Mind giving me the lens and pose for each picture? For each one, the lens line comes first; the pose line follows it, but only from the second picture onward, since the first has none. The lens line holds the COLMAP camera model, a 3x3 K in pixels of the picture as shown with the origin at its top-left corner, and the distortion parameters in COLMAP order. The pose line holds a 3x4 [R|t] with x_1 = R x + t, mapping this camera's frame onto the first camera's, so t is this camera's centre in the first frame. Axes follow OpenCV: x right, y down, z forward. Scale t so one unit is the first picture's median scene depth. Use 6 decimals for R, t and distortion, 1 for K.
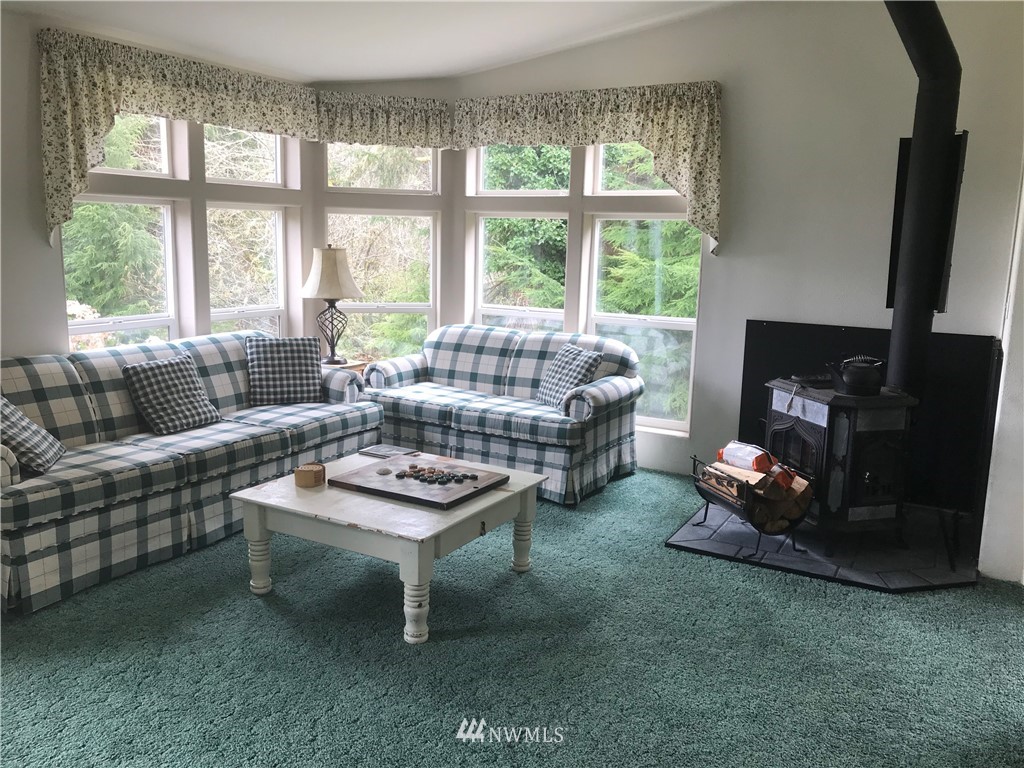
lens RADIAL K [[835.2, 0, 508.8], [0, 835.2, 381.5], [0, 0, 1]] dist [0.022091, -0.017535]
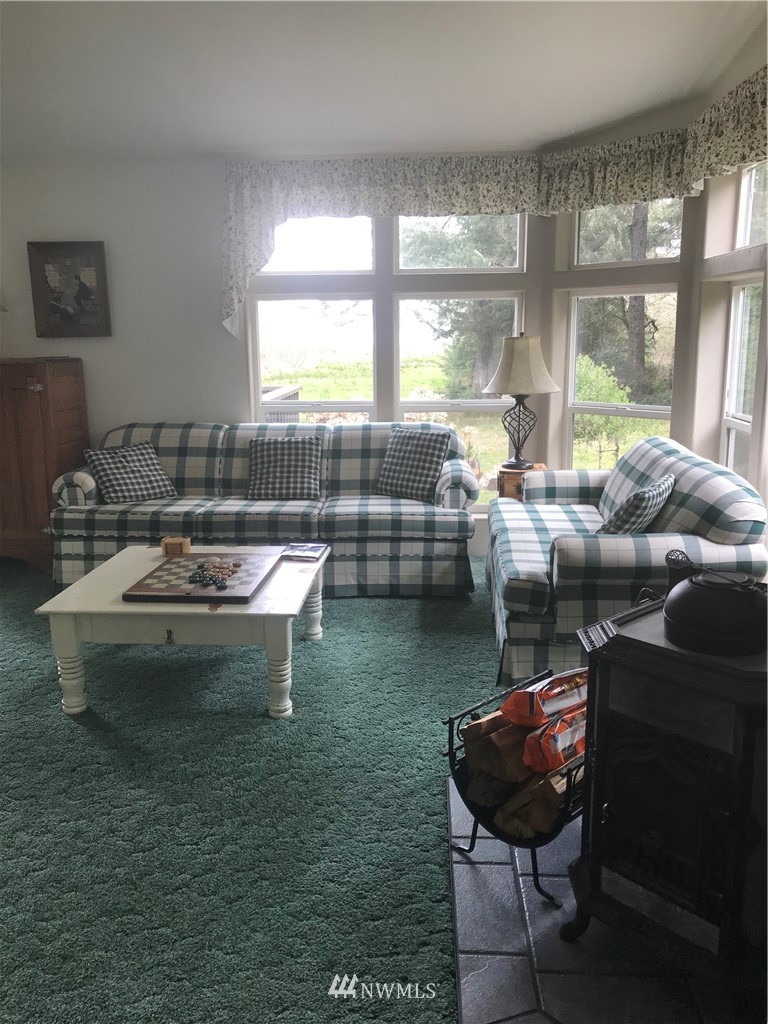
lens RADIAL K [[835.2, 0, 381.2], [0, 835.2, 514.1], [0, 0, 1]] dist [0.022091, -0.017535]
pose [[0.449071, 0.166395, -0.877865, 0.597458], [-0.135929, 0.983793, 0.116938, -0.066680], [0.883096, 0.066814, 0.464411, 0.534997]]
